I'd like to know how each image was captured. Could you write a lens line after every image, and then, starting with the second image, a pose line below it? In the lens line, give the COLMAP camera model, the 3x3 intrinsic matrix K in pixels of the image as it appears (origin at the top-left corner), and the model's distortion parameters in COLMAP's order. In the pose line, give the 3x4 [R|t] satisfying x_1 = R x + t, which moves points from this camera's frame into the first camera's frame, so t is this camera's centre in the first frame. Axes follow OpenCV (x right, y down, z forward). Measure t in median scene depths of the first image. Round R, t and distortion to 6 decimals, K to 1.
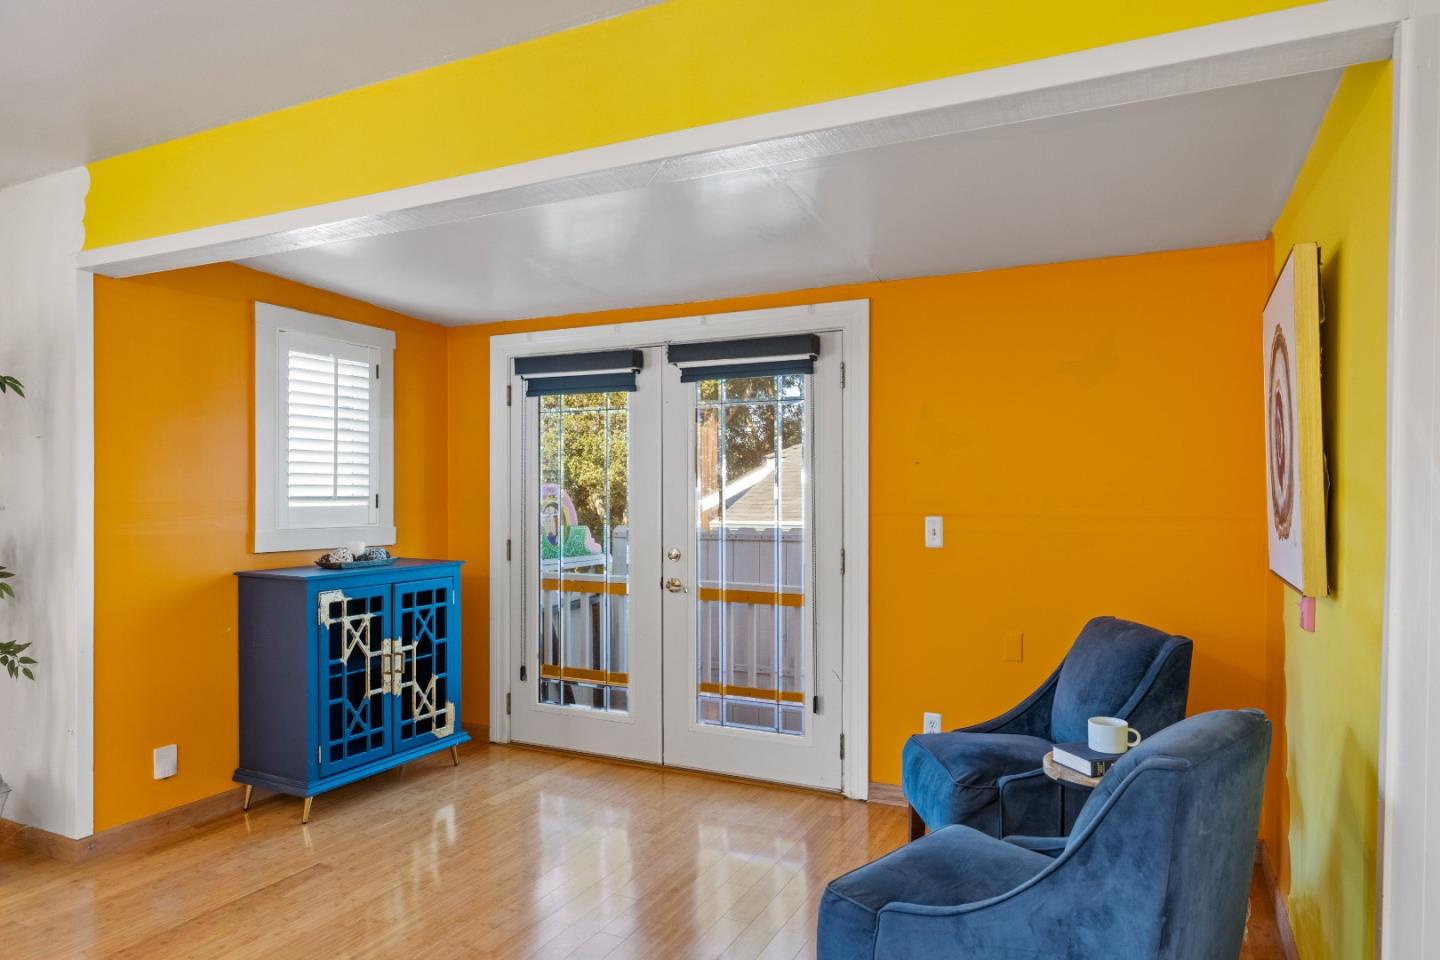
lens RADIAL K [[888.4, 0, 679.5], [0, 888.4, 482.4], [0, 0, 1]] dist [-0.007637, -0.001193]
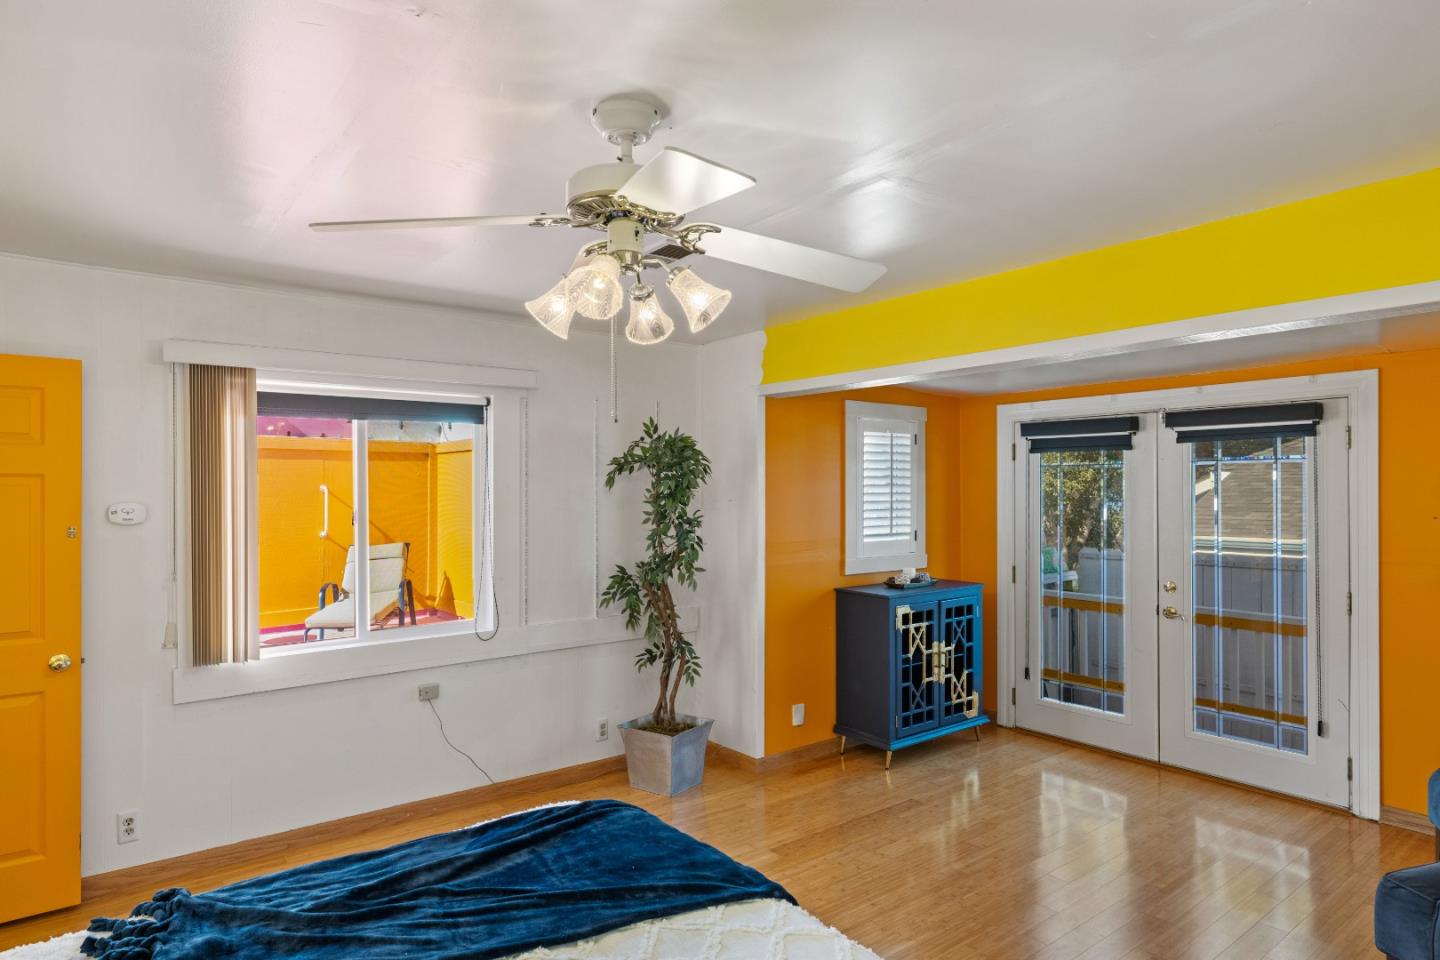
lens RADIAL K [[798.2, 0, 720.0], [0, 798.2, 480.0], [0, 0, 1]] dist [-0.002174, -0.001066]
pose [[0.907978, -0.005587, -0.418981, -0.114410], [0.004366, 0.999983, -0.003873, -0.065885], [0.418995, 0.001687, 0.907987, -0.242582]]
